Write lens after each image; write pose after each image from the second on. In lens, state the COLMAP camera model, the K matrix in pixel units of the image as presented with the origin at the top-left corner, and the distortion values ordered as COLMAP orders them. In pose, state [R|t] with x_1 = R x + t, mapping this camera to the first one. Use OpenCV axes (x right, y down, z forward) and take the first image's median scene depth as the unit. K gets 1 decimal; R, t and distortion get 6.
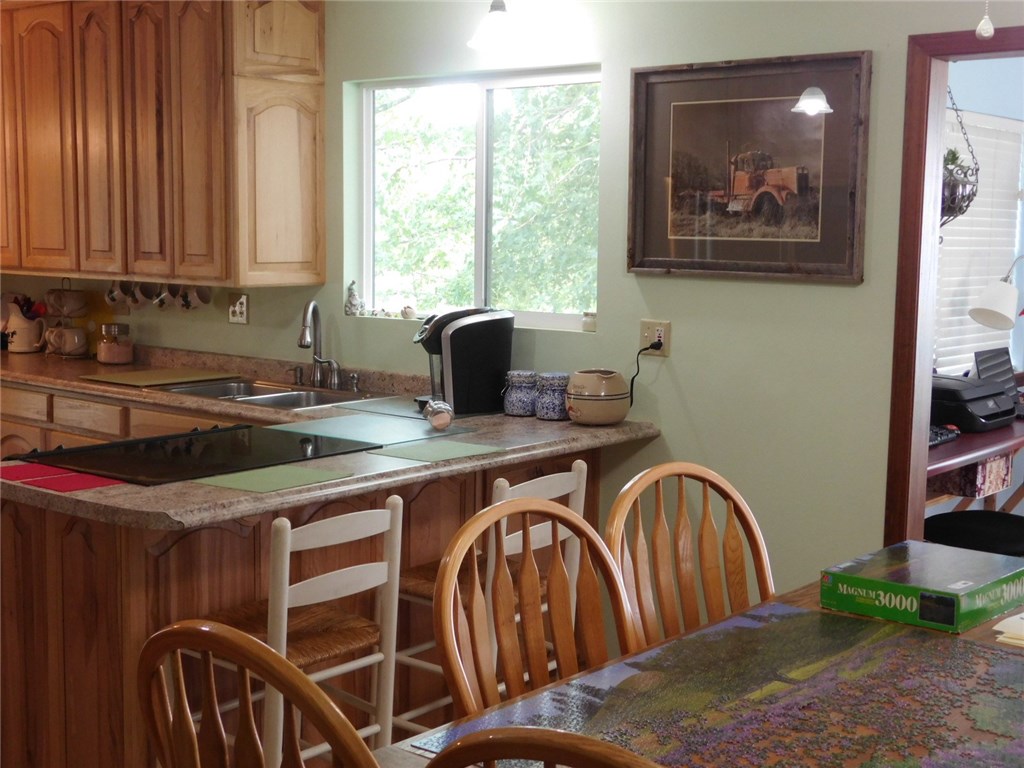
lens RADIAL K [[1374.7, 0, 508.4], [0, 1374.7, 388.7], [0, 0, 1]] dist [0.020780, 0.000000]
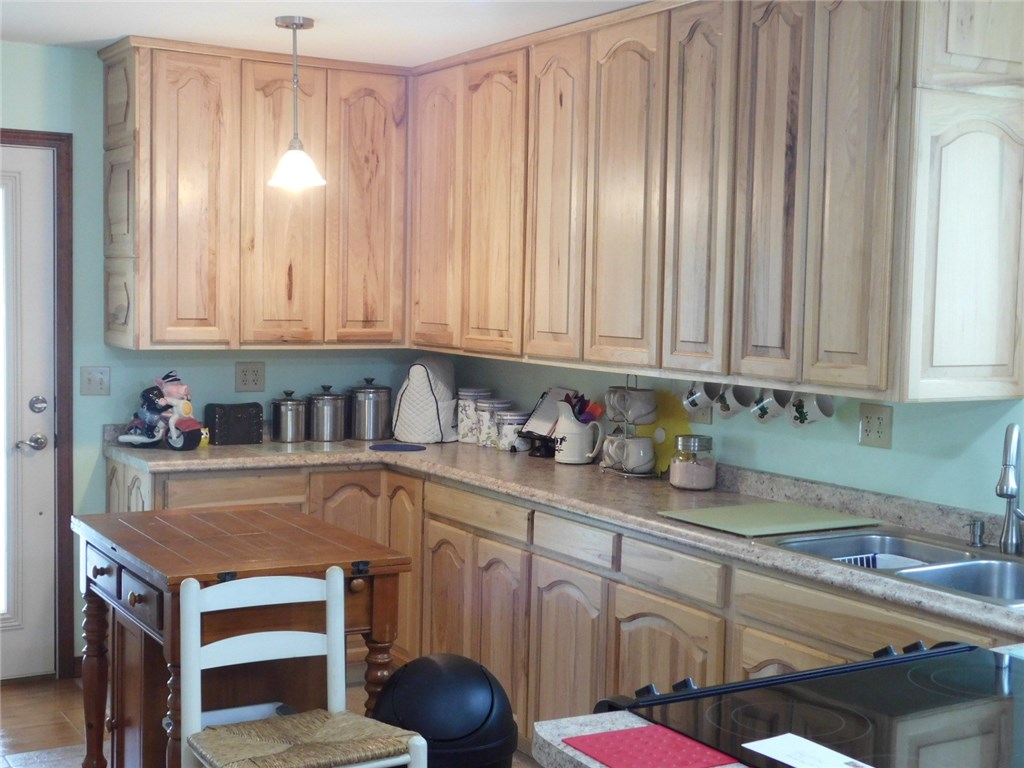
lens RADIAL K [[1374.7, 0, 512.6], [0, 1374.7, 383.1], [0, 0, 1]] dist [0.020780, 0.000000]
pose [[0.939242, 0.027666, -0.342139, -0.134977], [-0.048083, 0.997523, -0.051336, -0.036052], [0.339871, 0.064668, 0.938246, 0.281375]]
